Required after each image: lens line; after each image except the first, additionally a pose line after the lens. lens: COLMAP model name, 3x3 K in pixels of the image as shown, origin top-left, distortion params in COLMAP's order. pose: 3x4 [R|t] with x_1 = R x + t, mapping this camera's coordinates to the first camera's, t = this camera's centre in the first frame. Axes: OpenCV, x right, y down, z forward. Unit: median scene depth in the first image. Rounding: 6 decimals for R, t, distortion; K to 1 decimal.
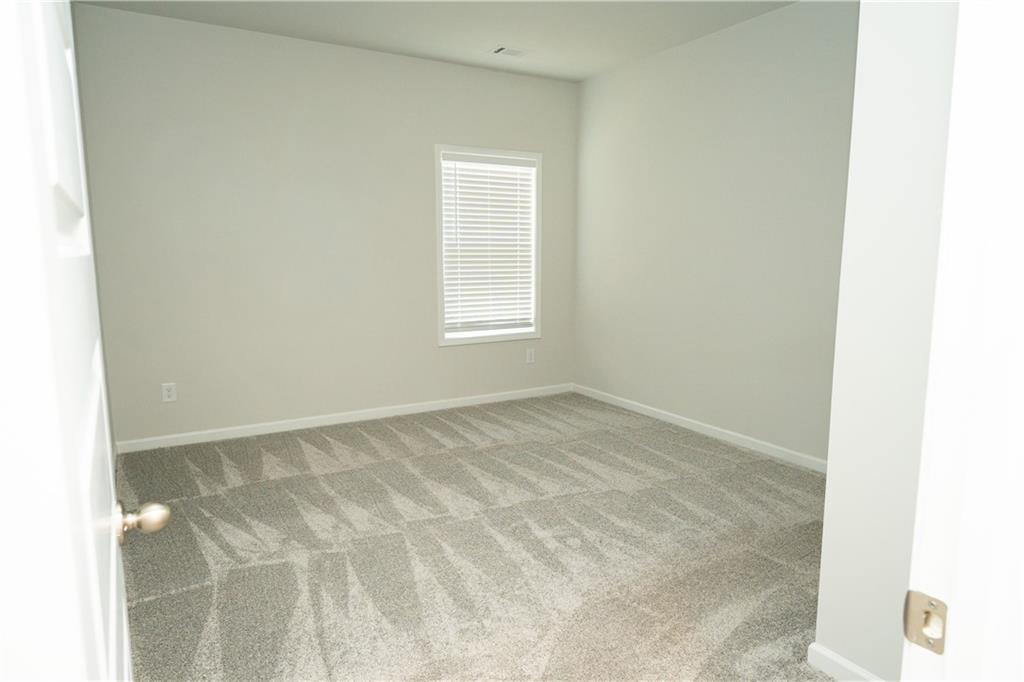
lens RADIAL K [[645.4, 0, 517.9], [0, 645.4, 338.2], [0, 0, 1]] dist [0.009905, -0.012435]
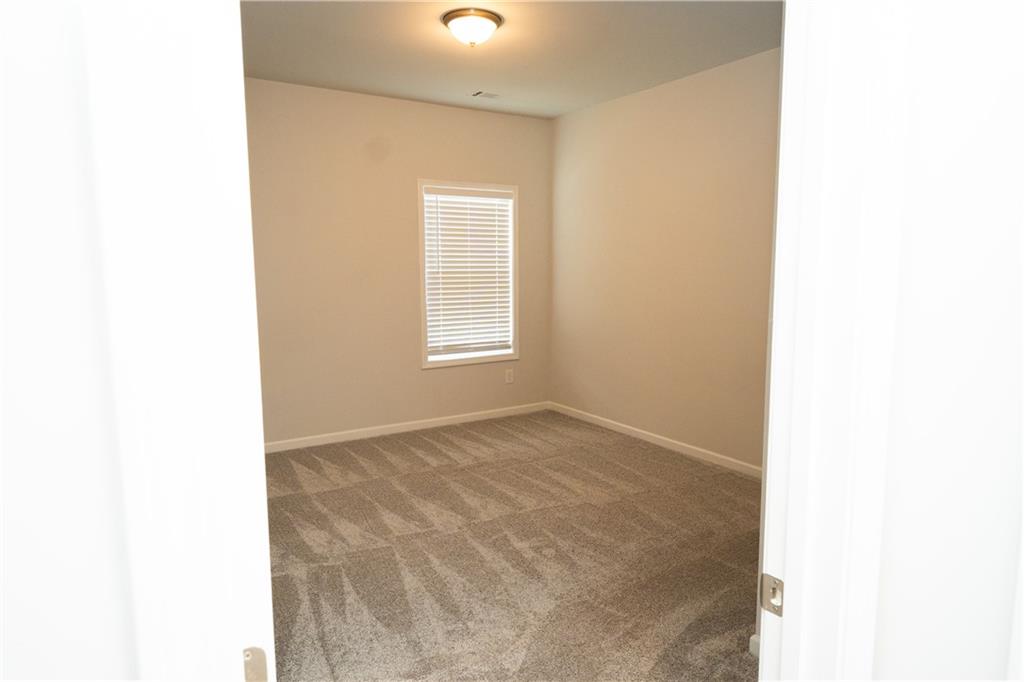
lens RADIAL K [[645.4, 0, 515.5], [0, 645.4, 335.3], [0, 0, 1]] dist [0.009905, -0.012435]
pose [[0.999588, -0.009077, 0.027212, 0.002978], [0.009720, 0.999675, -0.023582, -0.026768], [-0.026990, 0.023837, 0.999351, -0.103111]]
